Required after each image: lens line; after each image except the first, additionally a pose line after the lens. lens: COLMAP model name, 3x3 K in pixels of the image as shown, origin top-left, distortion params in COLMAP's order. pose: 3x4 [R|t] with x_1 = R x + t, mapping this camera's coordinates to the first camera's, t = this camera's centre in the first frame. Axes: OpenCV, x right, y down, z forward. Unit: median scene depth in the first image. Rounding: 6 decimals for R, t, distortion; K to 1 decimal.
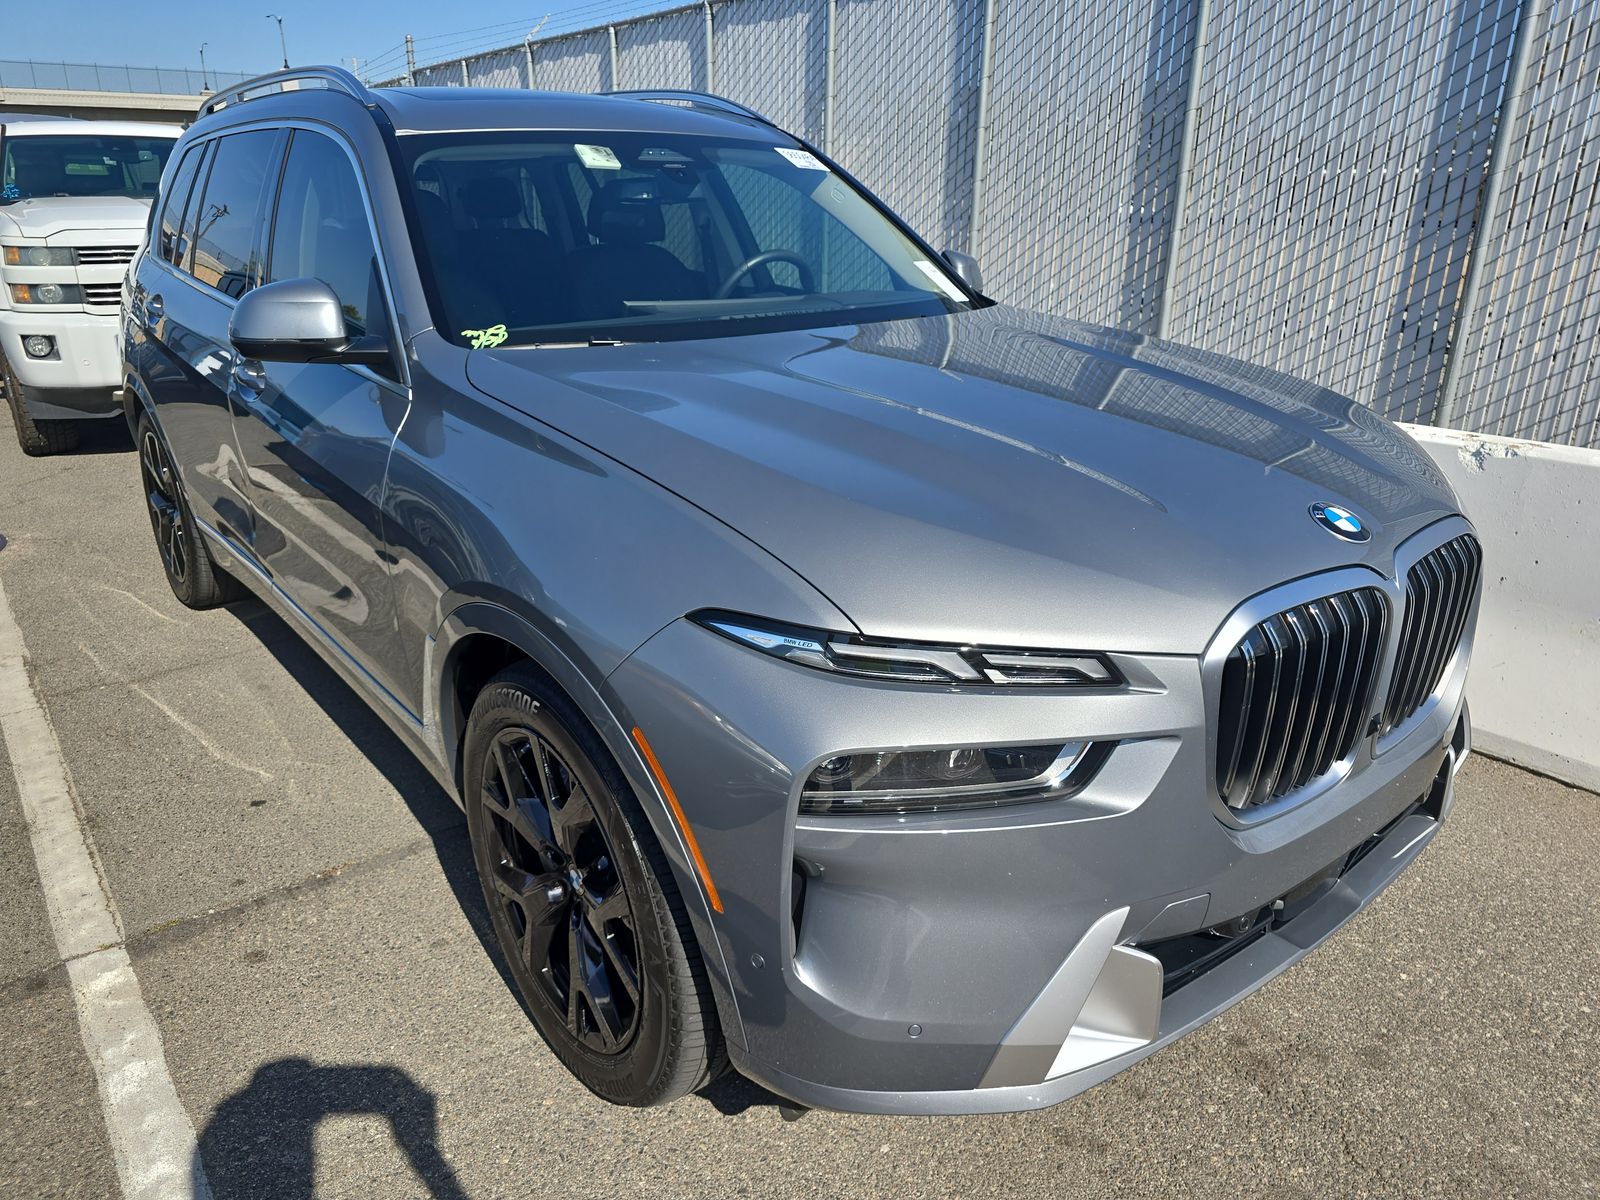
lens RADIAL K [[1076.8, 0, 800.0], [0, 1076.8, 600.0], [0, 0, 1]] dist [0.050915, -0.042181]
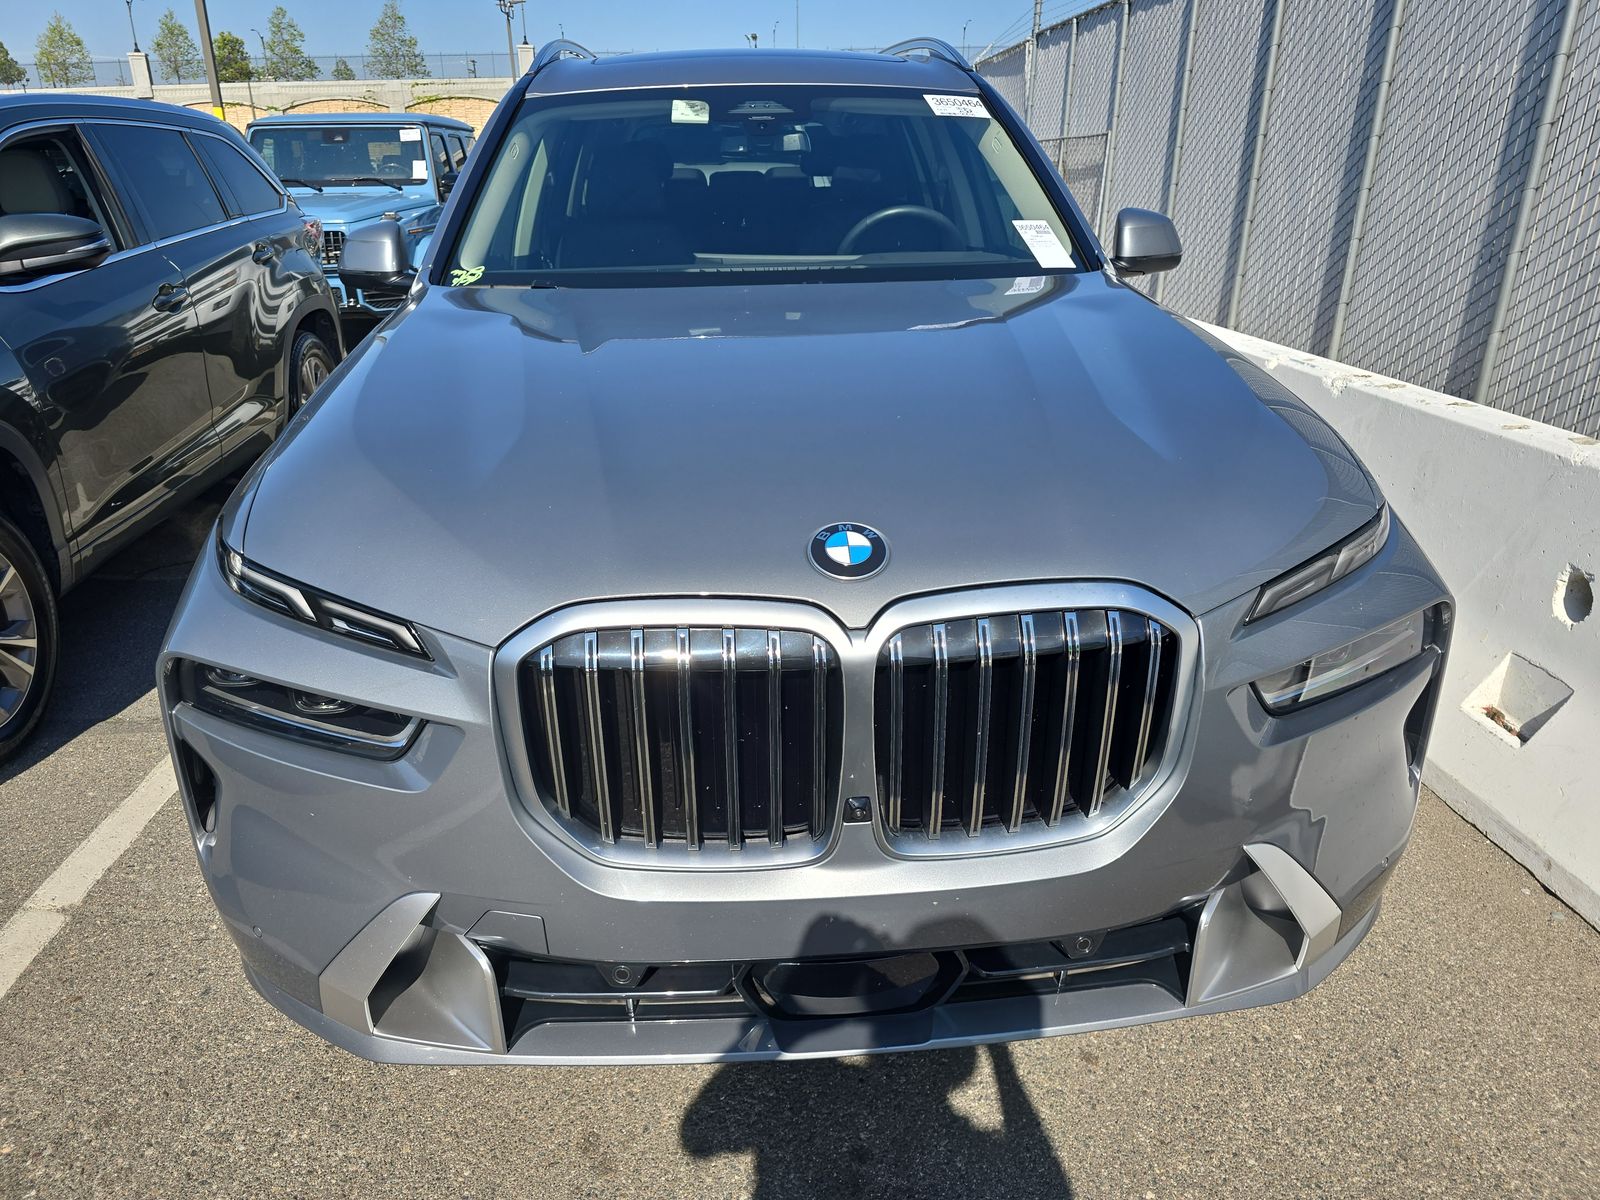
lens RADIAL K [[1076.8, 0, 800.0], [0, 1076.8, 600.0], [0, 0, 1]] dist [0.050915, -0.042181]
pose [[0.829262, 0.201759, -0.521170, 0.524869], [-0.185808, 0.979043, 0.083364, -0.056439], [0.527068, 0.027707, 0.849371, 0.183738]]
